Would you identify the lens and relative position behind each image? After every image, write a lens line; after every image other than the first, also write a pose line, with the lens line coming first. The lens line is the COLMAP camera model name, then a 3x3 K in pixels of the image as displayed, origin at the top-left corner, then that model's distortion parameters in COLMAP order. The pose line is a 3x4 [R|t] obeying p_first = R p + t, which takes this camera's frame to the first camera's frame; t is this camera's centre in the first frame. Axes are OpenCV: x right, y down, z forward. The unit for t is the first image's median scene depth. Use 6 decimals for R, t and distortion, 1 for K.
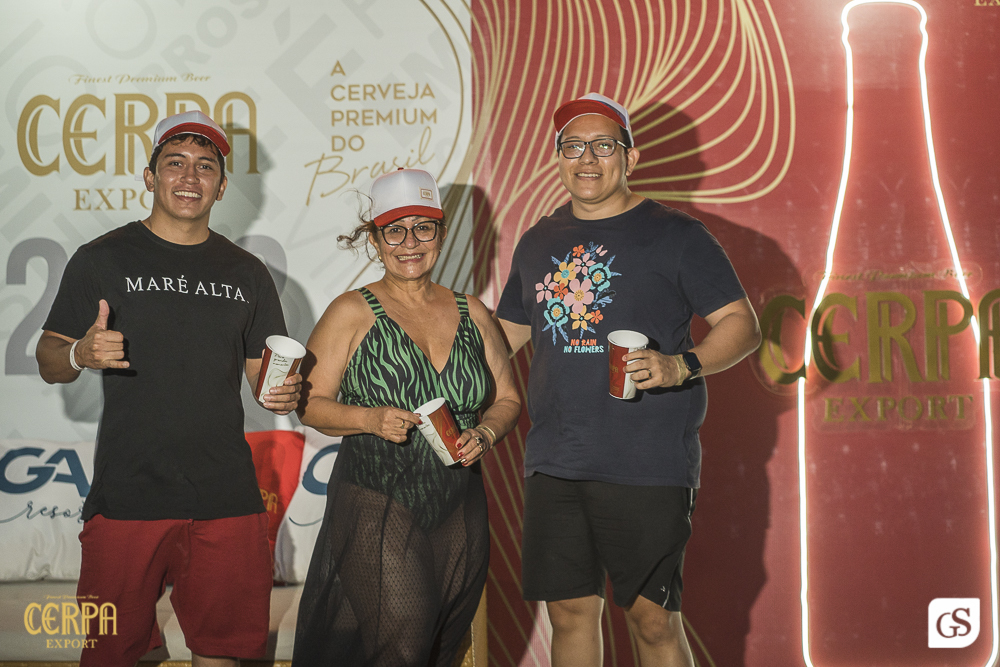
lens RADIAL K [[2490.6, 0, 507.1], [0, 2490.6, 333.6], [0, 0, 1]] dist [-0.038749, 0.000000]
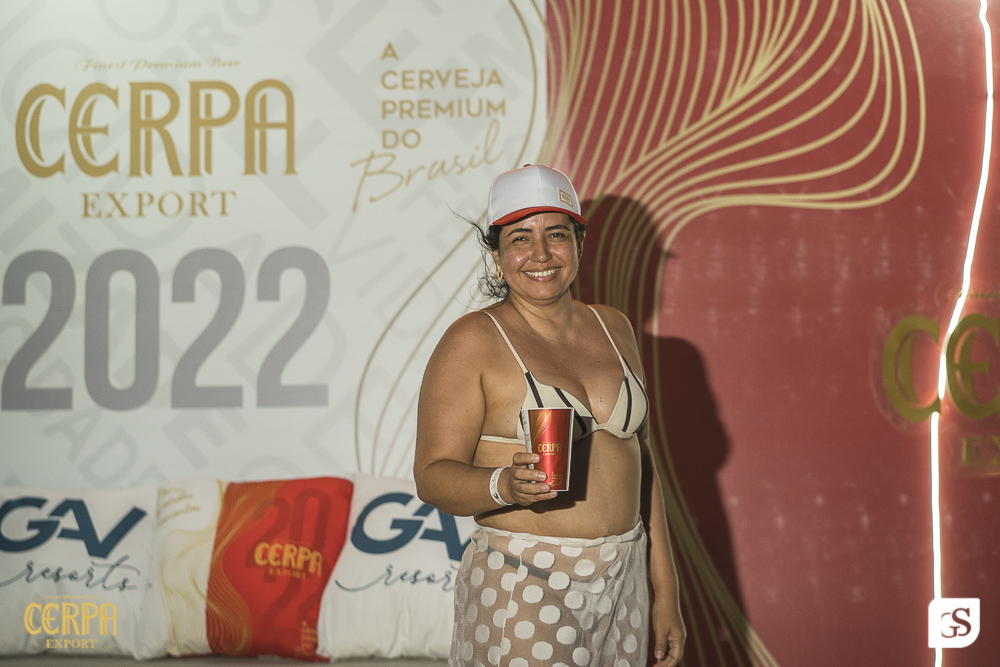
lens RADIAL K [[2490.6, 0, 487.9], [0, 2490.6, 334.8], [0, 0, 1]] dist [-0.038749, 0.000000]
pose [[0.999950, -0.000898, -0.009915, -0.025890], [0.000844, 0.999985, -0.005401, -0.004593], [0.009920, 0.005392, 0.999936, 0.145533]]
